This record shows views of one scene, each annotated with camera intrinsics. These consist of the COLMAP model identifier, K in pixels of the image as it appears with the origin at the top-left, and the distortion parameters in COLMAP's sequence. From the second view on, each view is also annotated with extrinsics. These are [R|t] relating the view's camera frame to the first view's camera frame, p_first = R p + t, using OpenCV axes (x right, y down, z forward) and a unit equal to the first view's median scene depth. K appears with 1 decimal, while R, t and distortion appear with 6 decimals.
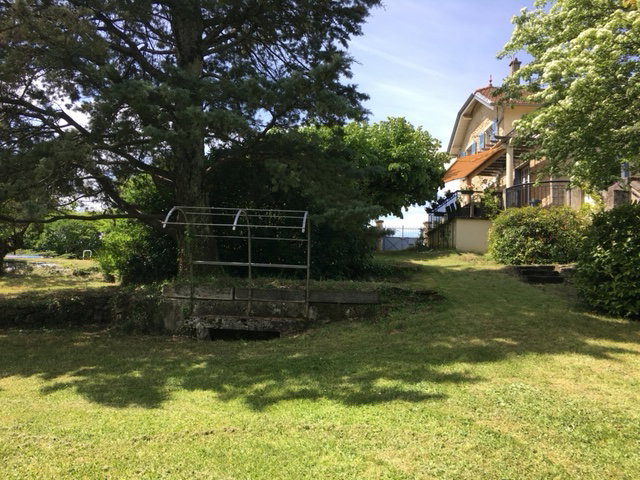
lens RADIAL K [[534.5, 0, 320.0], [0, 534.5, 240.0], [0, 0, 1]] dist [0.130111, -0.159586]
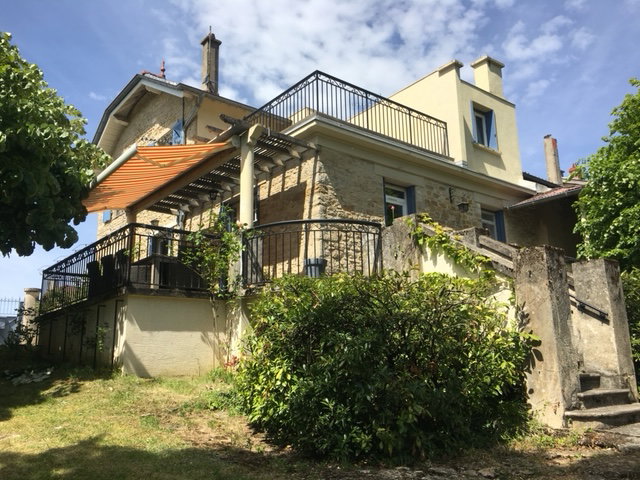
lens RADIAL K [[541.4, 0, 320.0], [0, 541.4, 240.0], [0, 0, 1]] dist [0.064976, -0.066580]
pose [[0.773363, 0.092491, 0.627181, 0.088645], [-0.018550, 0.992178, -0.123444, -0.025870], [-0.633692, 0.083833, 0.769029, 0.489452]]
